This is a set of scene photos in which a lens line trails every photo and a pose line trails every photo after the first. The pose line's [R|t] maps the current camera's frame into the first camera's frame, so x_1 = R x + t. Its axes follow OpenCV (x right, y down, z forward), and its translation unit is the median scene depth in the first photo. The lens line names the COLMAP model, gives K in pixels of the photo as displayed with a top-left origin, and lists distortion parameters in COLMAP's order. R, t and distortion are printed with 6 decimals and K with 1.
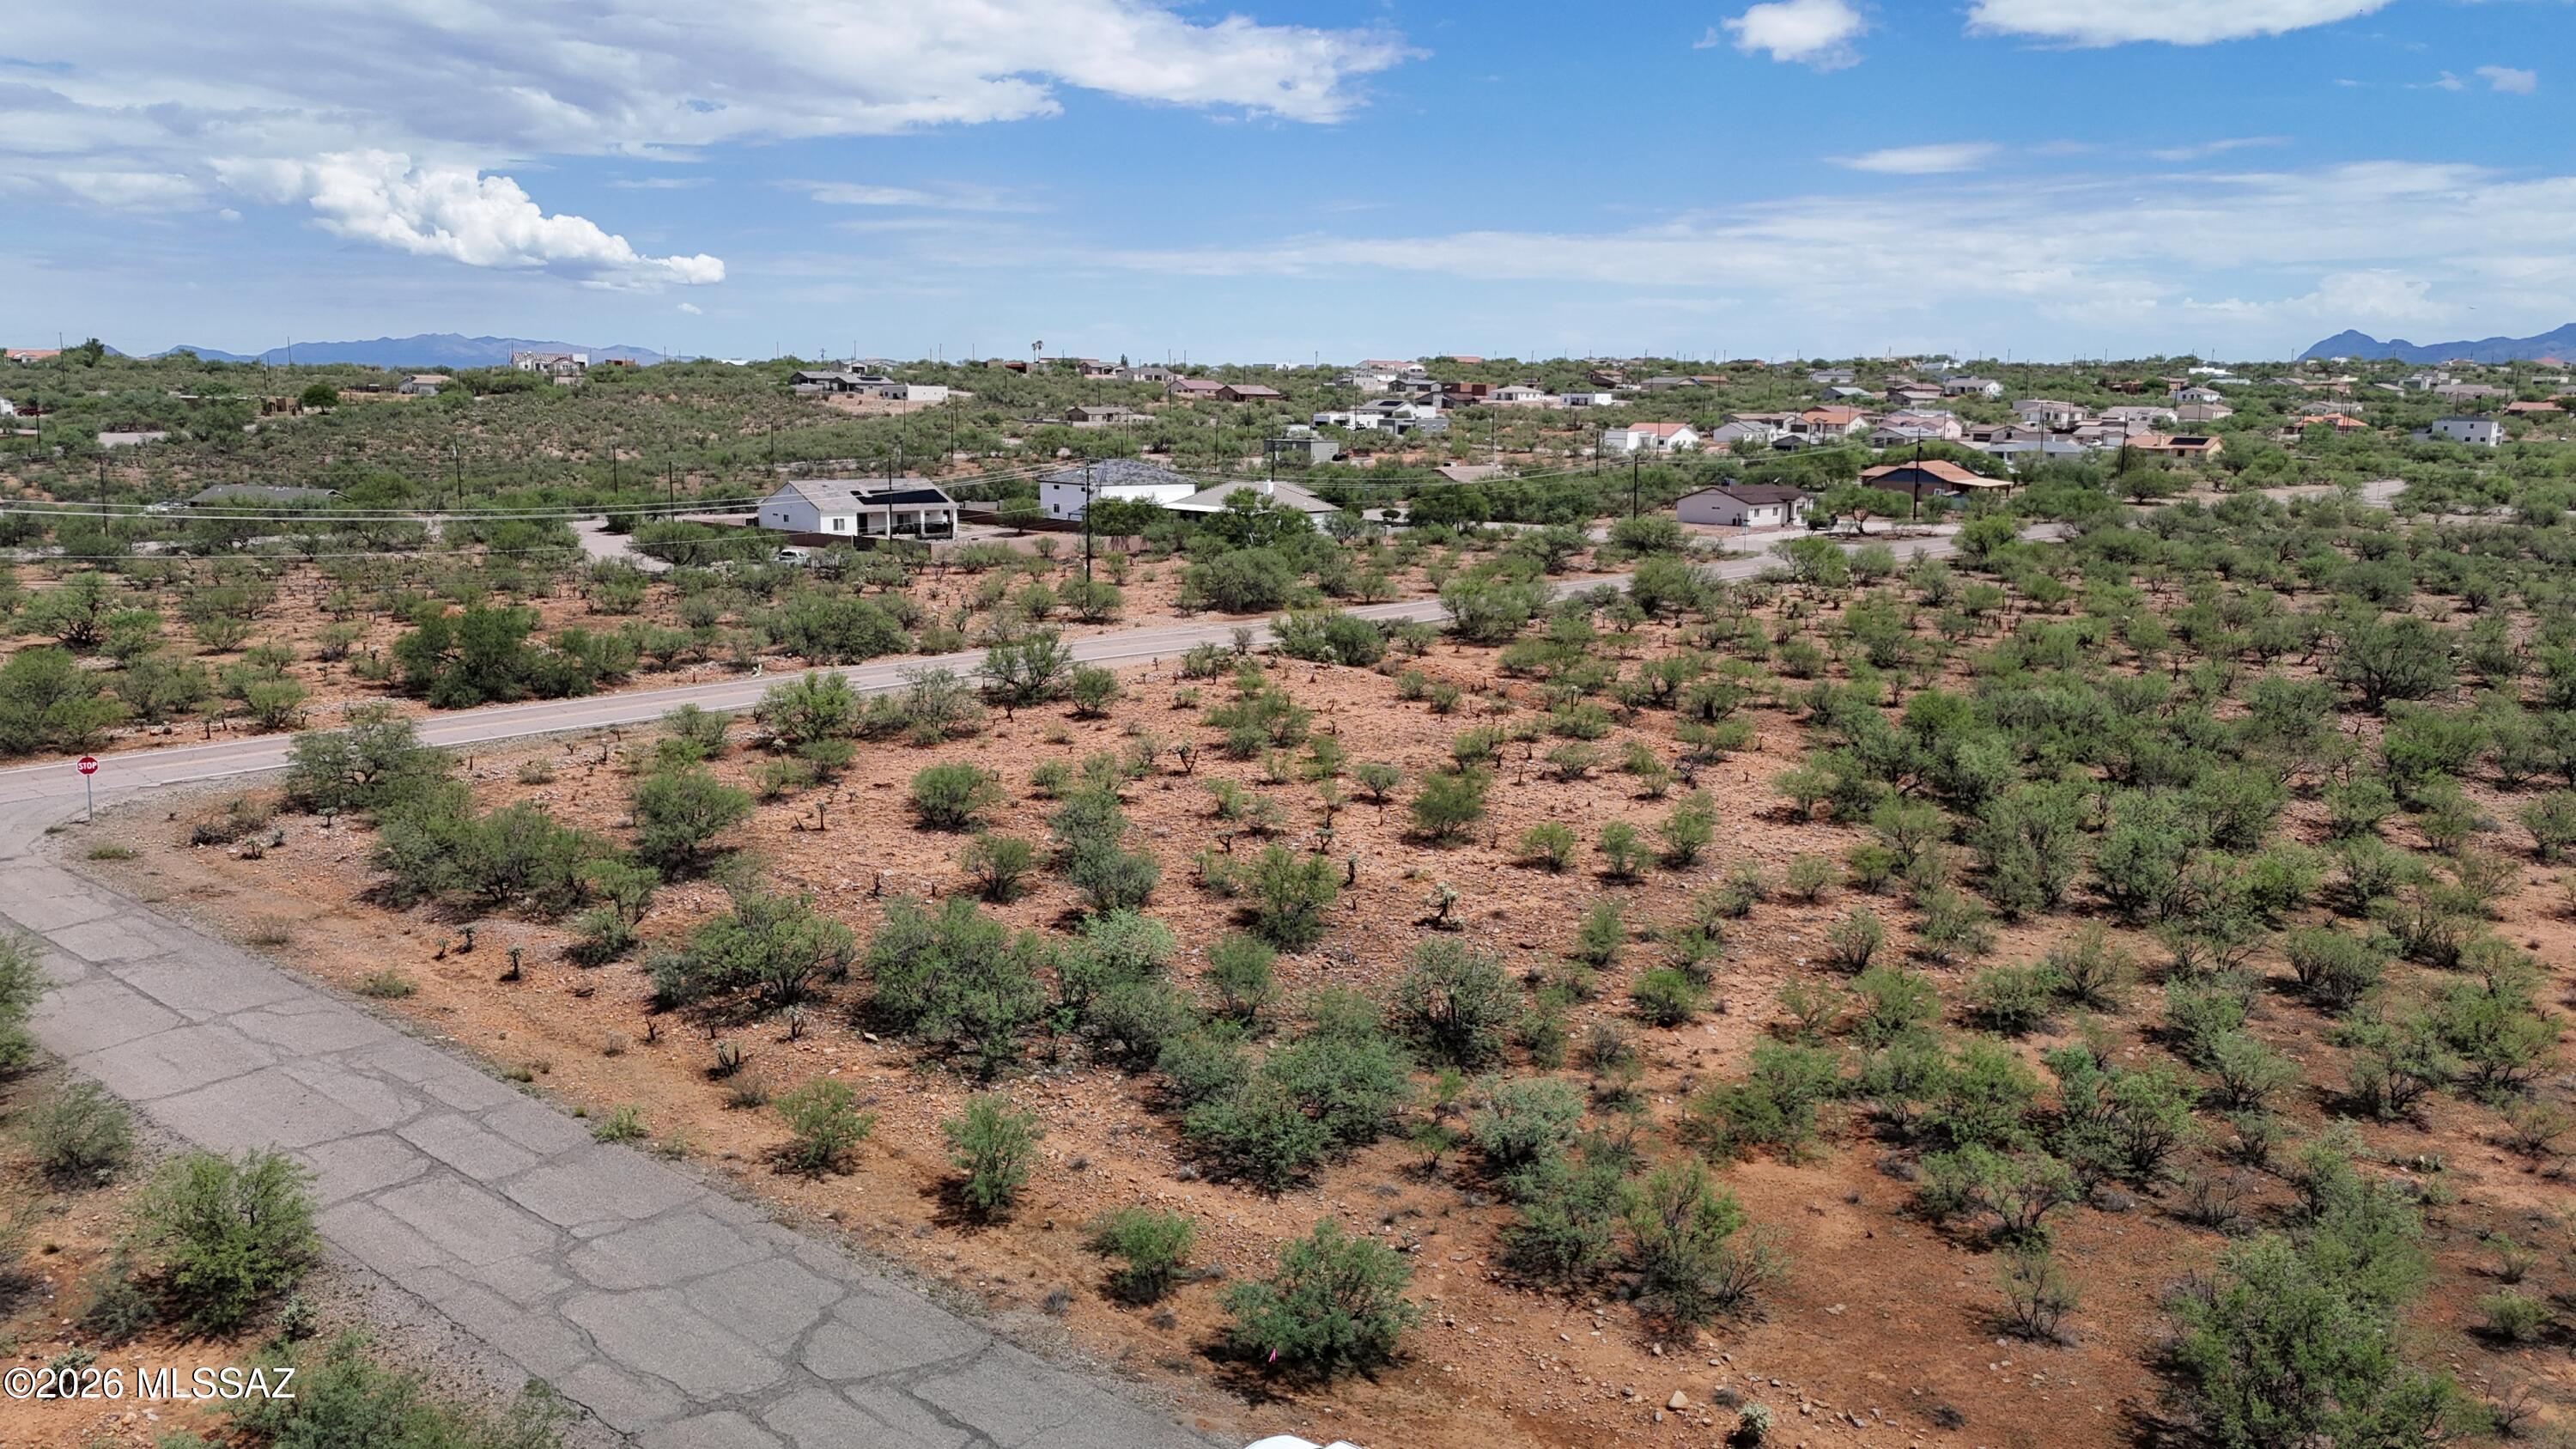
lens RADIAL K [[1894.4, 0, 1288.0], [0, 1894.4, 724.5], [0, 0, 1]] dist [0.073811, -0.063488]
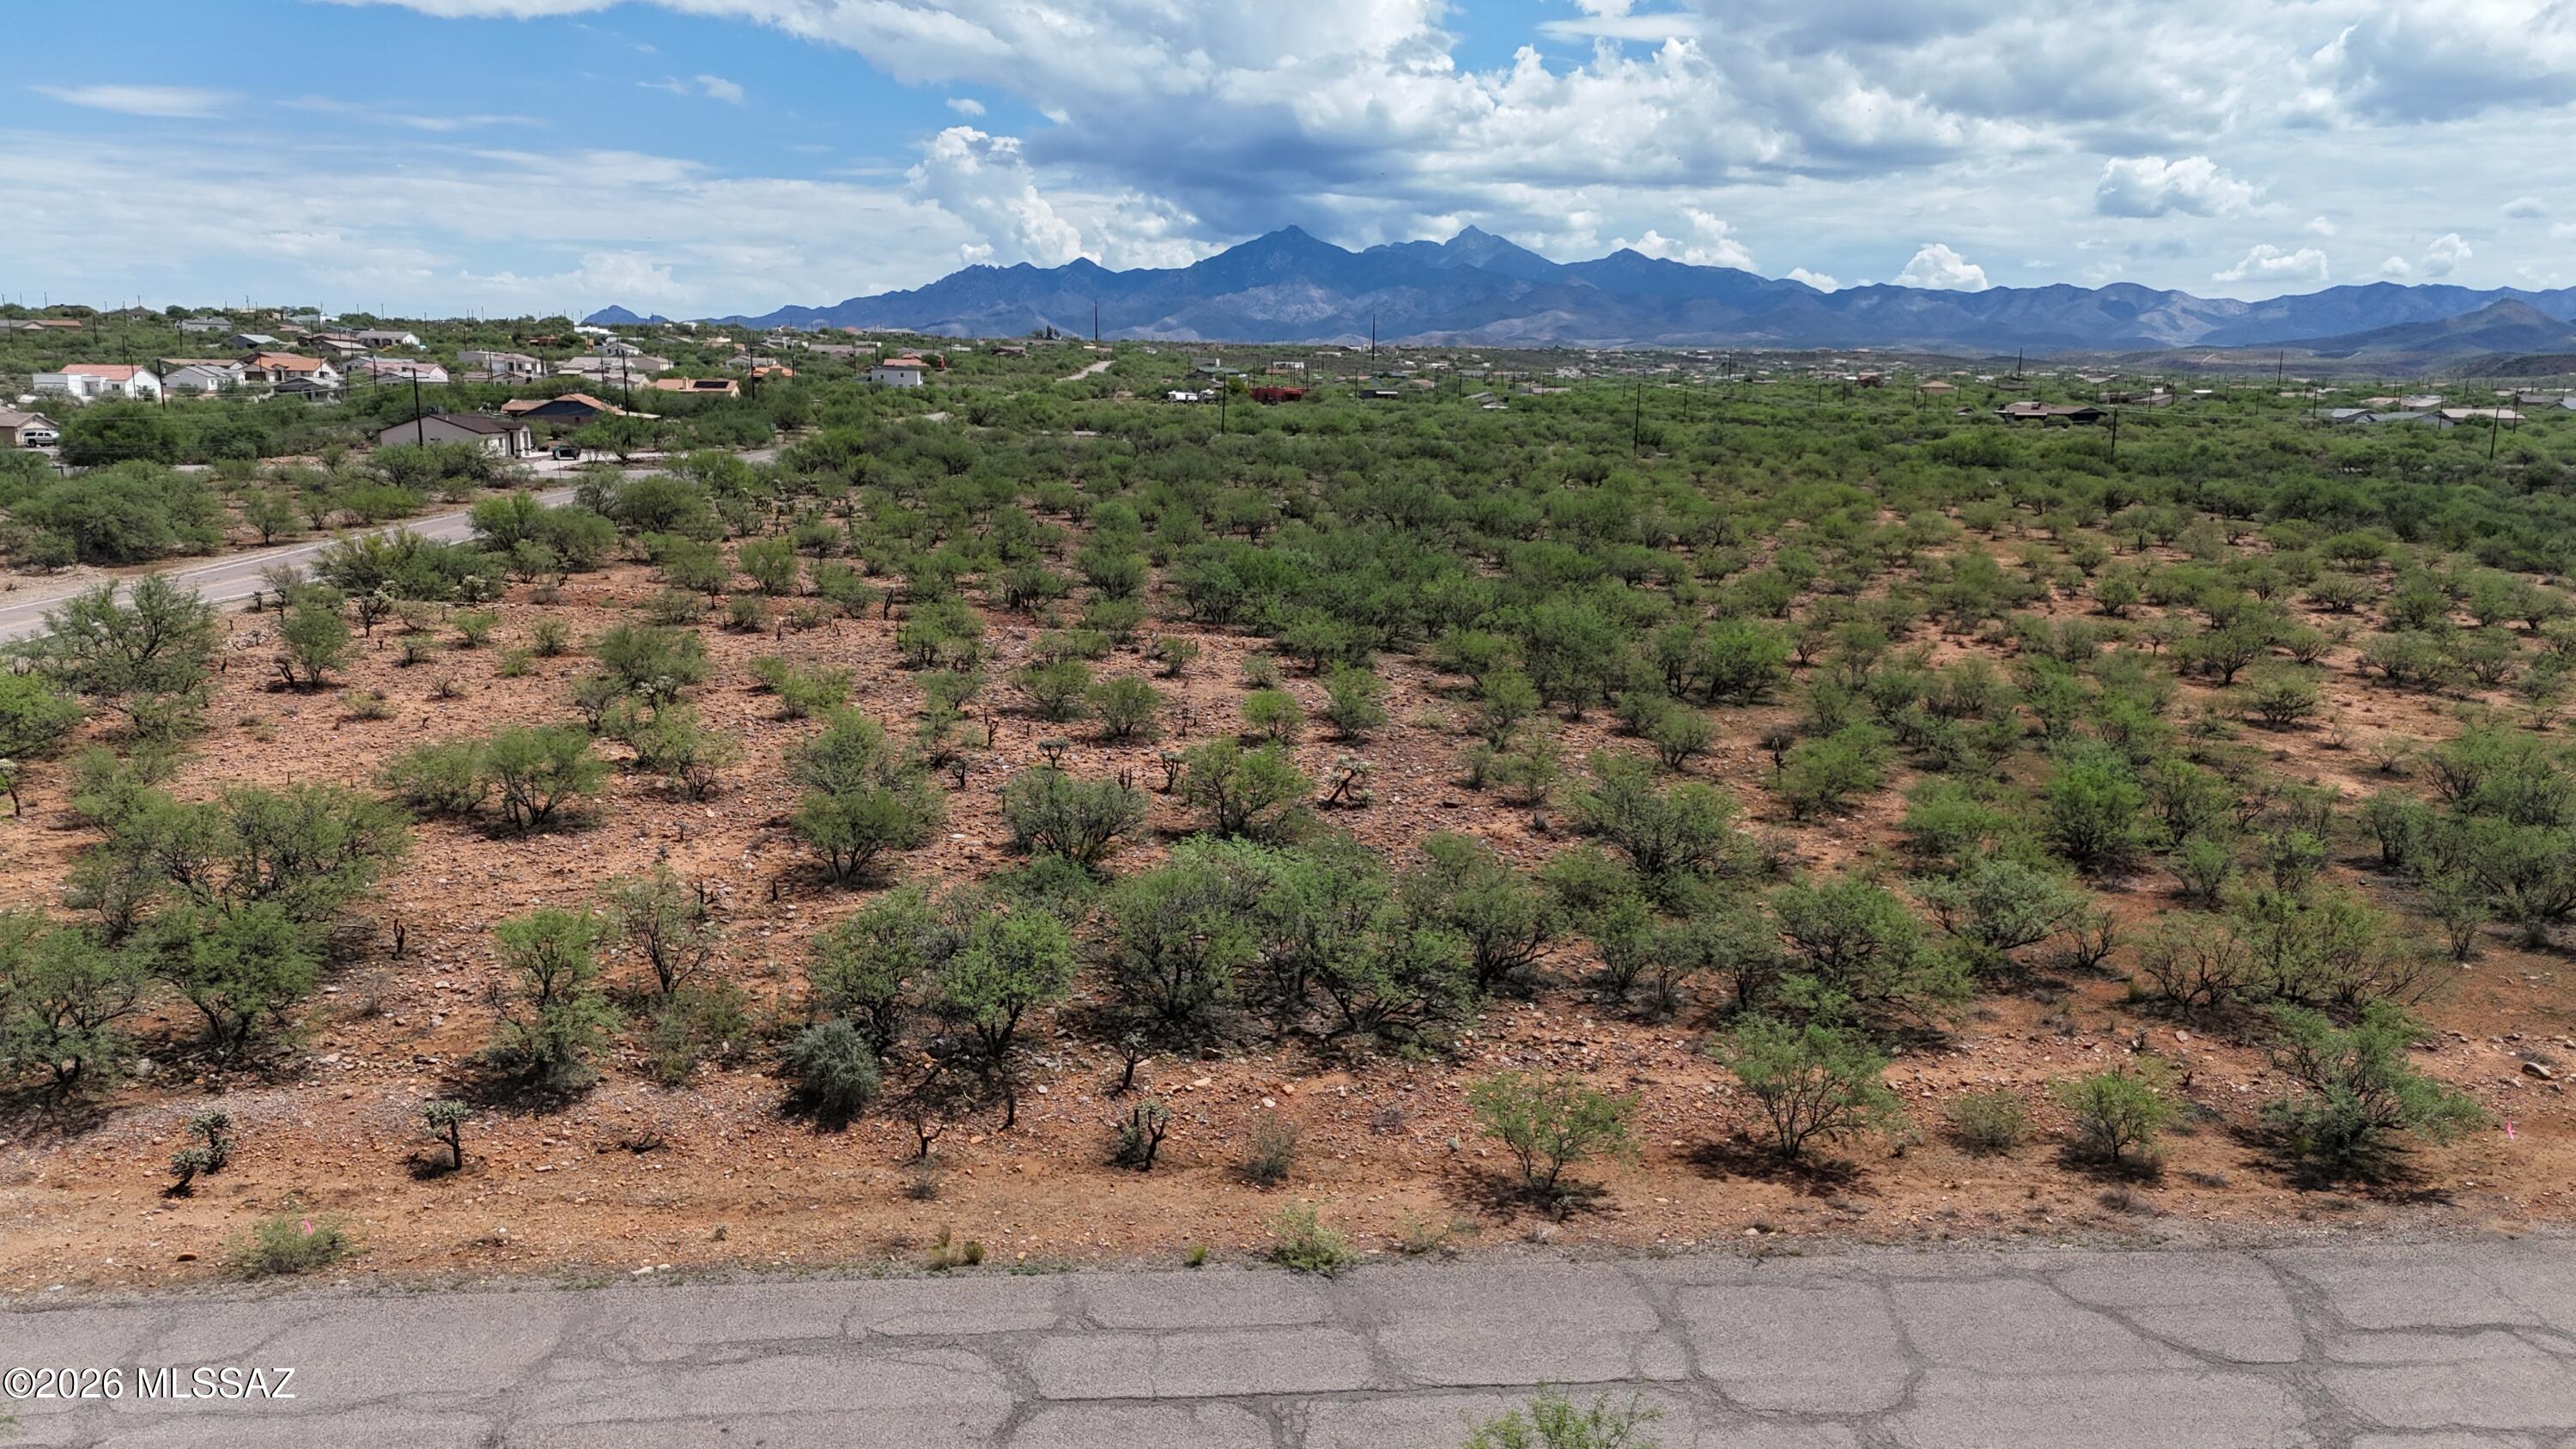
lens RADIAL K [[1890.9, 0, 1288.0], [0, 1890.9, 724.5], [0, 0, 1]] dist [0.067973, -0.062241]
pose [[0.674596, -0.138415, 0.725094, -0.159023], [0.127077, 0.989374, 0.070638, 0.002329], [-0.727167, 0.044491, 0.685018, 0.127219]]
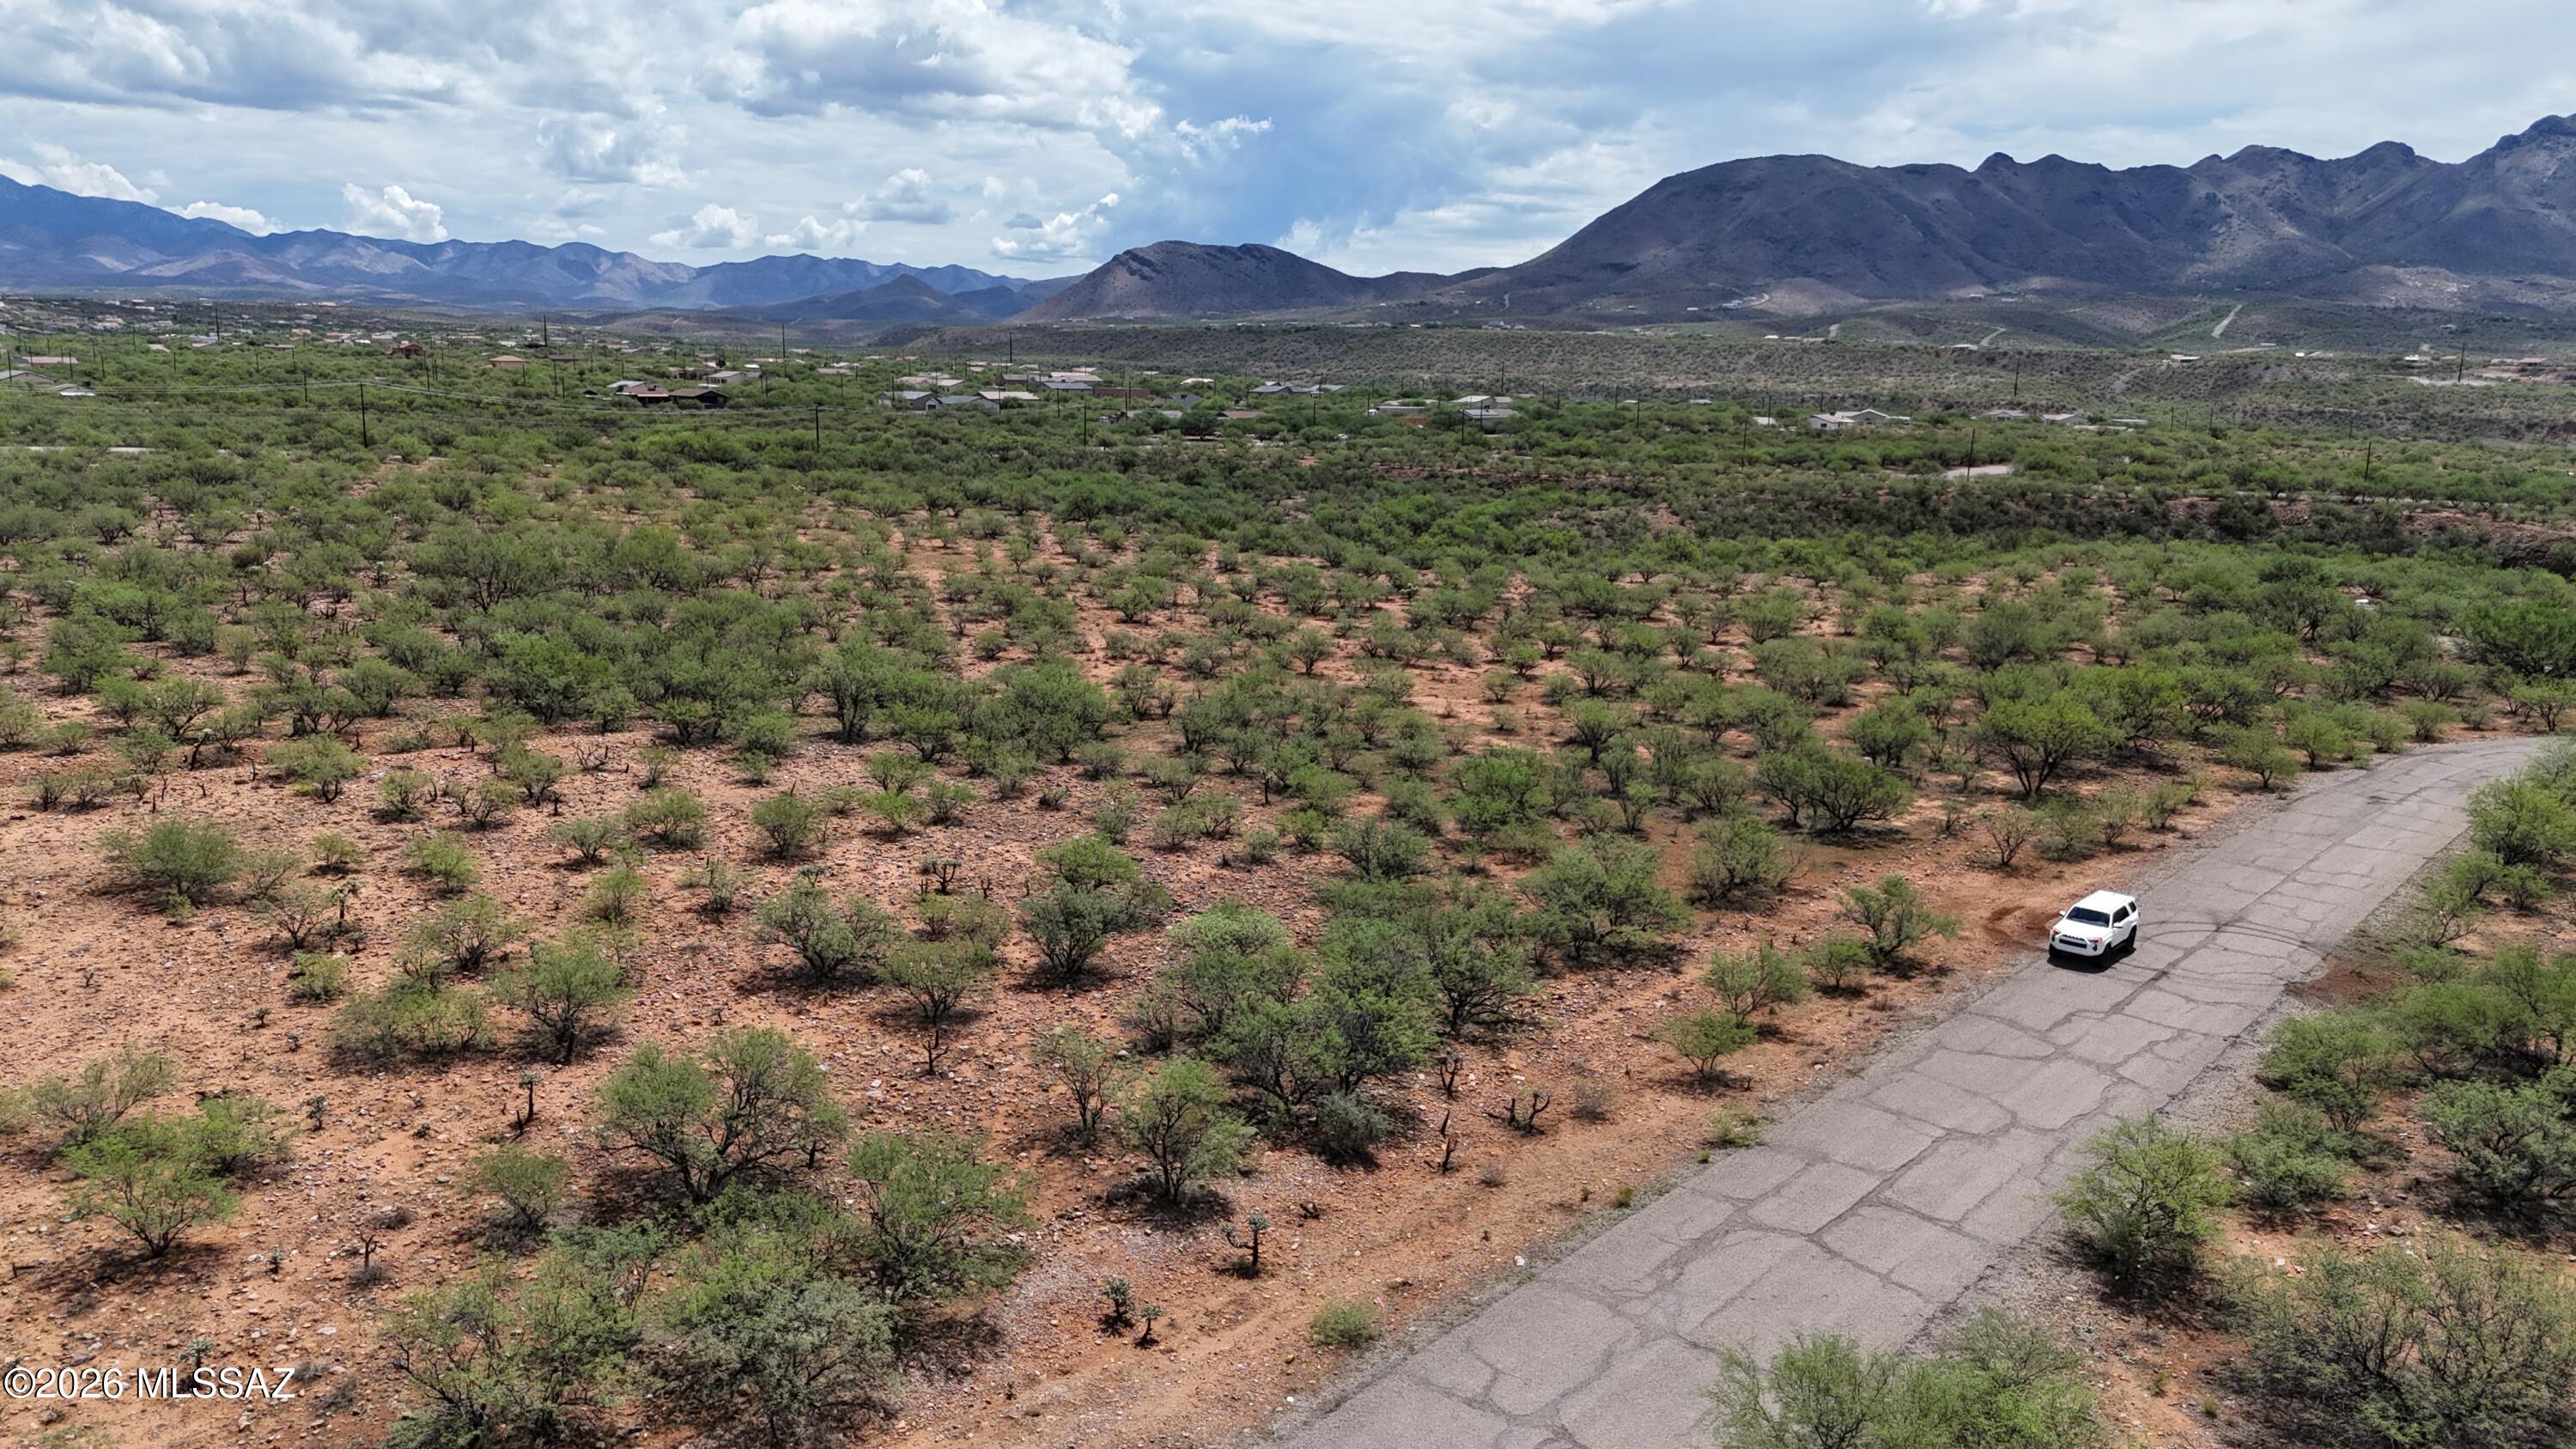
lens RADIAL K [[1890.9, 0, 1288.0], [0, 1890.9, 724.5], [0, 0, 1]] dist [0.067973, -0.062241]
pose [[-0.009684, -0.203563, 0.979014, -0.265599], [0.158113, 0.966431, 0.202510, -0.047397], [-0.987373, 0.156756, 0.022827, 0.247572]]
